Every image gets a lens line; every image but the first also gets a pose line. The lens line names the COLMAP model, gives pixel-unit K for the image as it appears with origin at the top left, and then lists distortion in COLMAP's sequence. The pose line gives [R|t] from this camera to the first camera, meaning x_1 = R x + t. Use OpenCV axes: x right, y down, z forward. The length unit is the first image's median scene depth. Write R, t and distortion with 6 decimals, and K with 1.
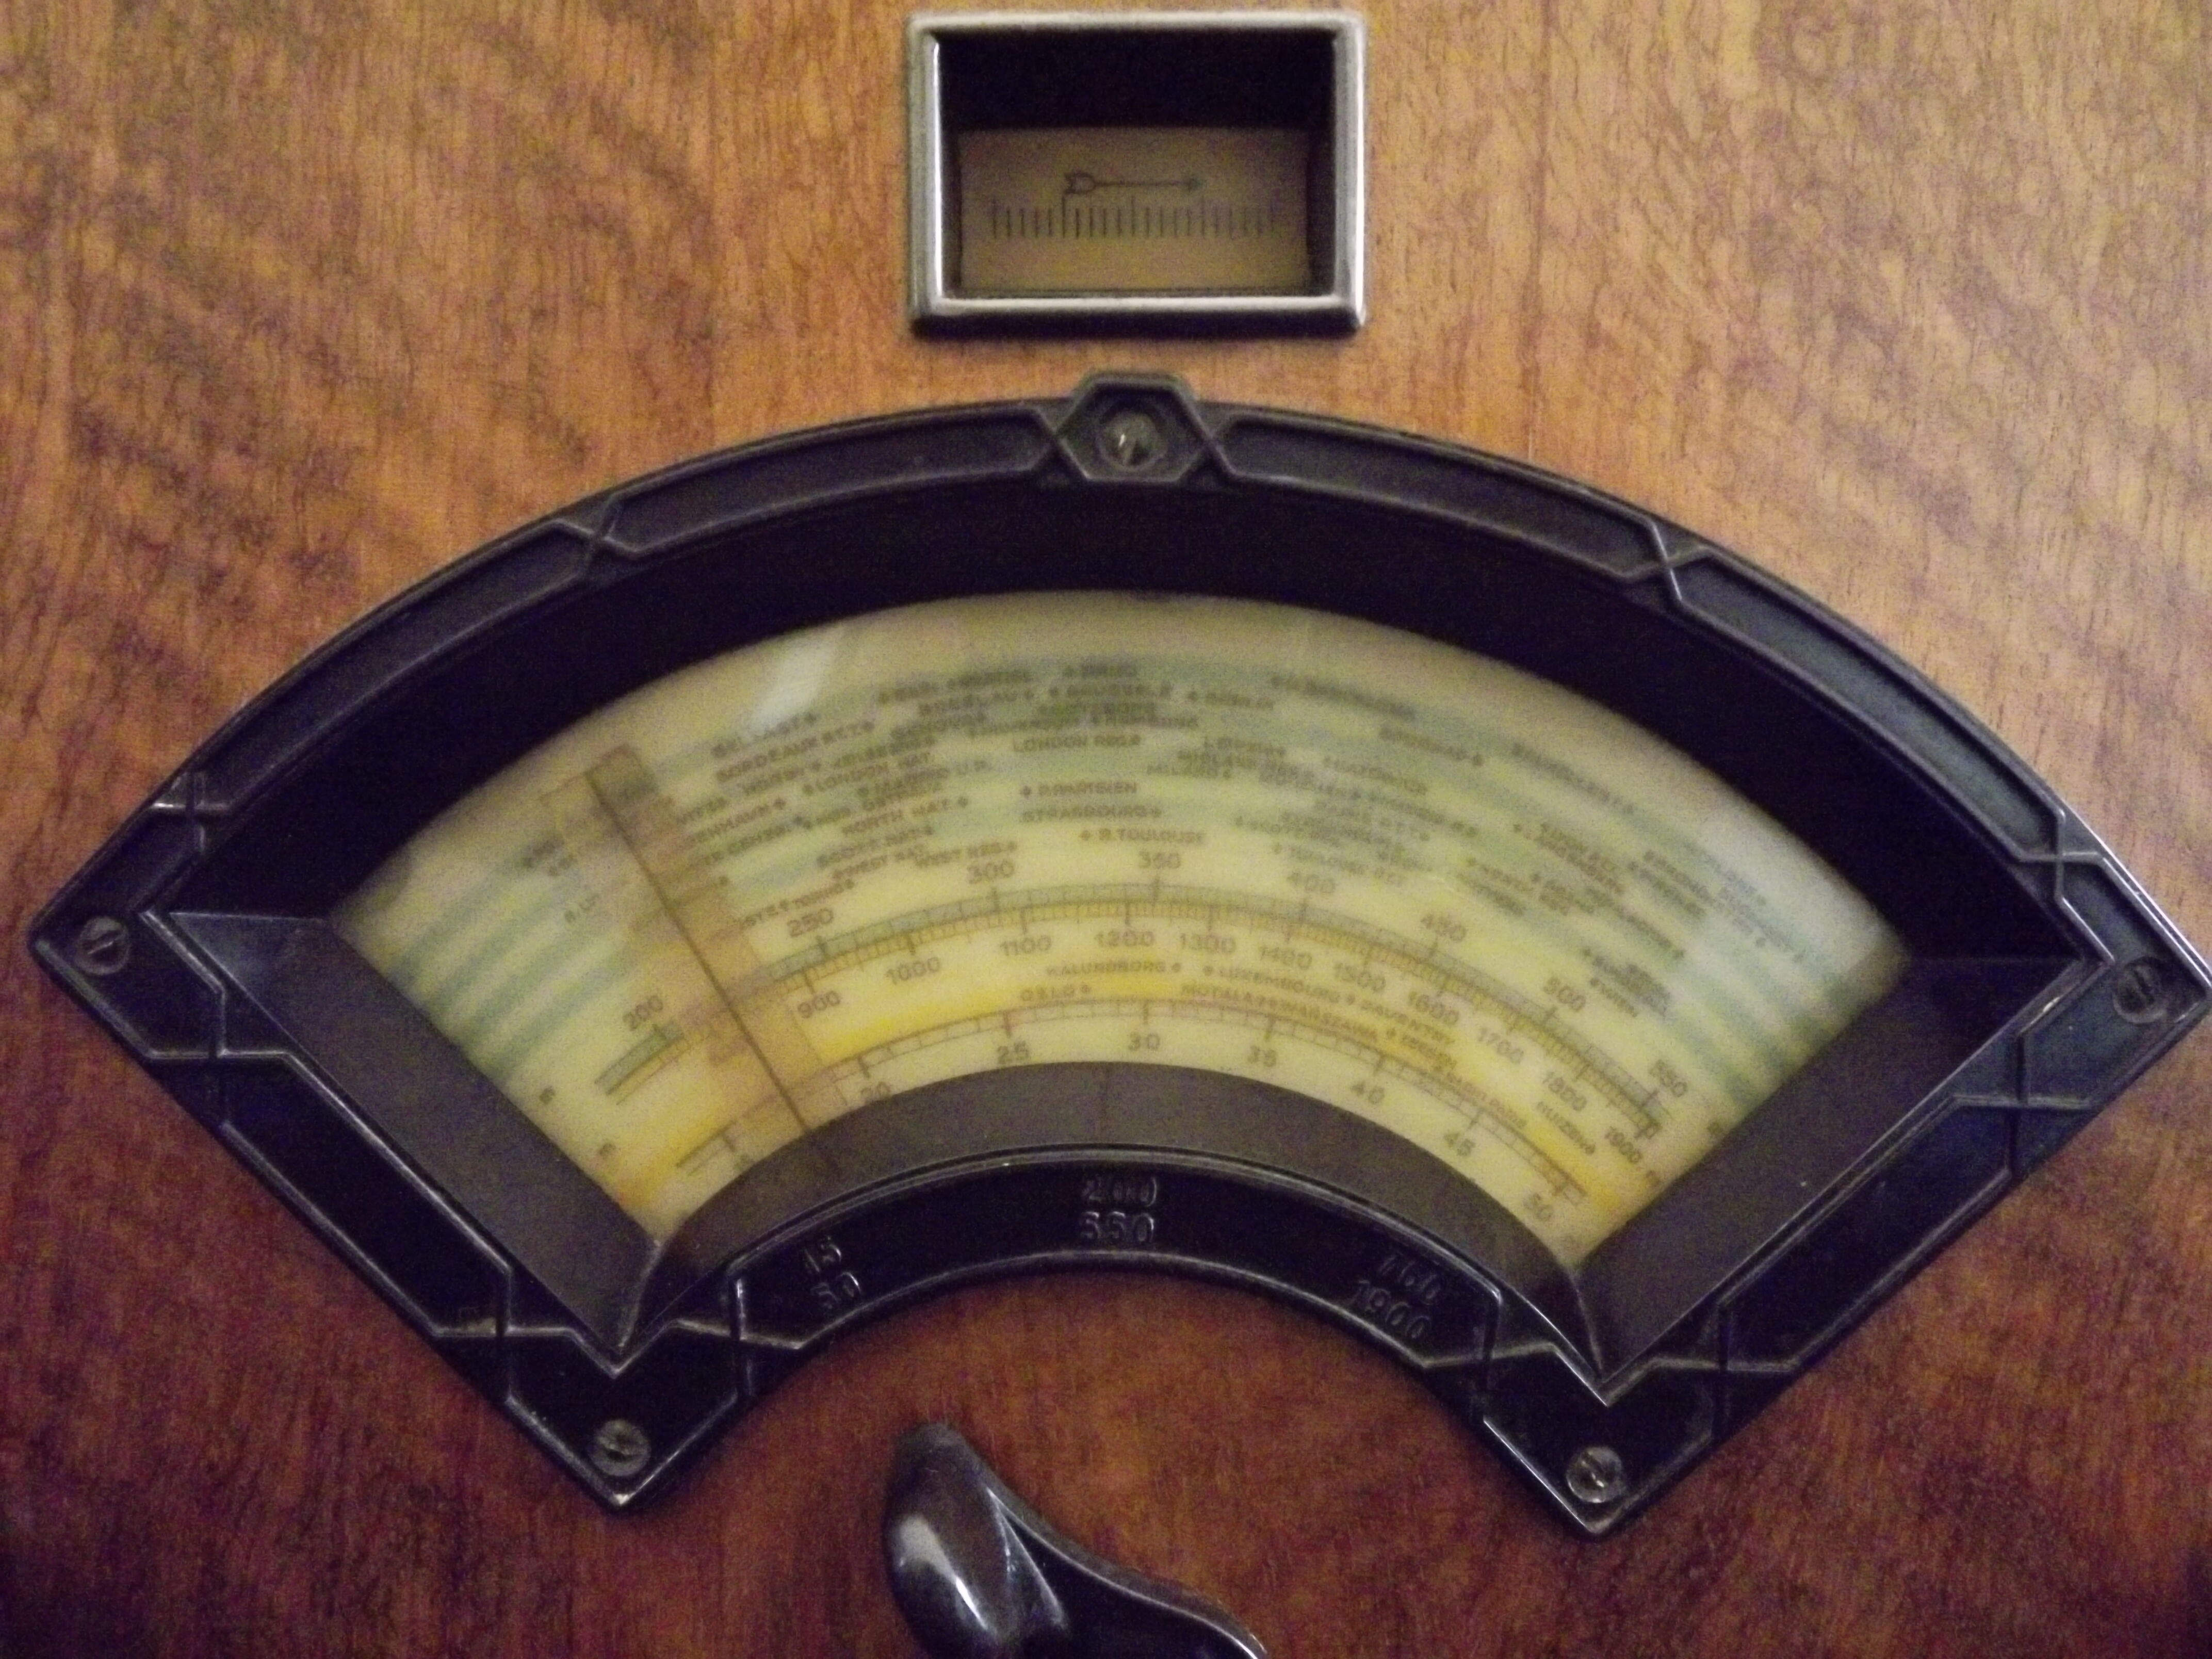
lens RADIAL K [[1649.0, 0, 1106.0], [0, 1649.0, 829.5], [0, 0, 1]] dist [-0.072132, 0.031537]
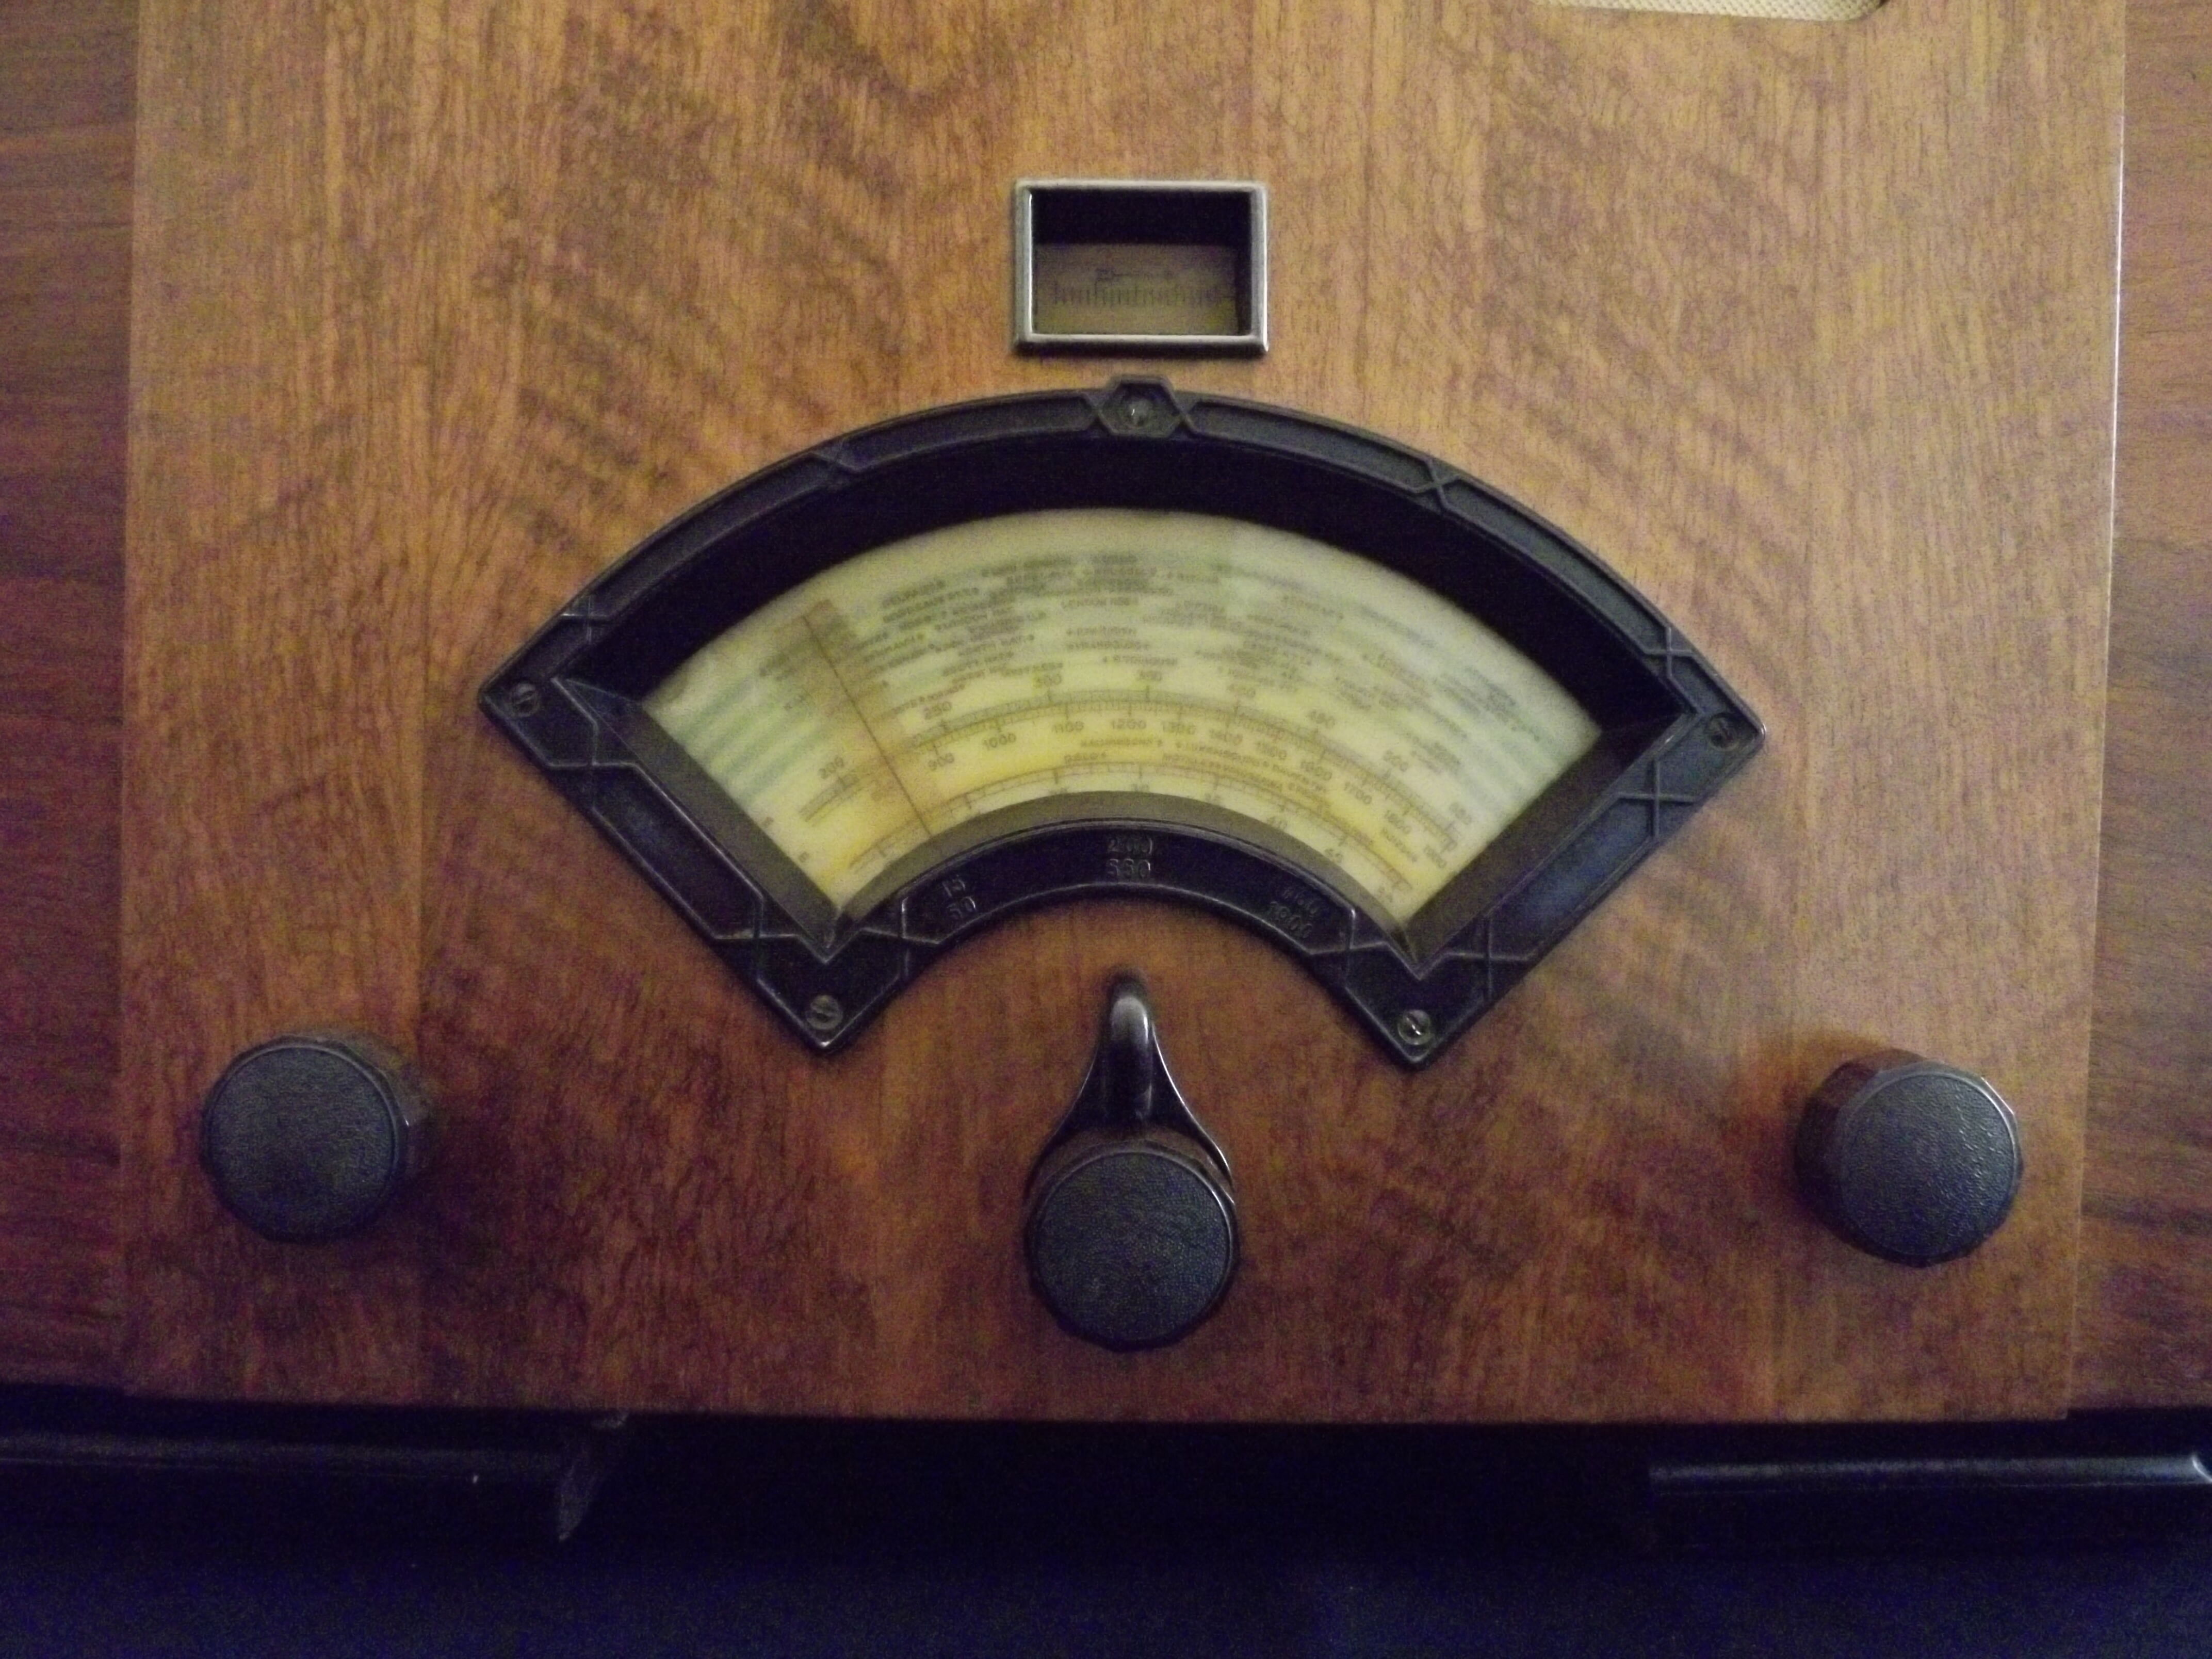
lens RADIAL K [[1649.0, 0, 1106.0], [0, 1649.0, 829.5], [0, 0, 1]] dist [-0.072132, 0.031537]
pose [[0.999198, 0.003273, 0.039918, -0.085538], [0.000311, 0.995990, -0.089468, 0.358481], [-0.040050, 0.089409, 0.995189, -0.702172]]
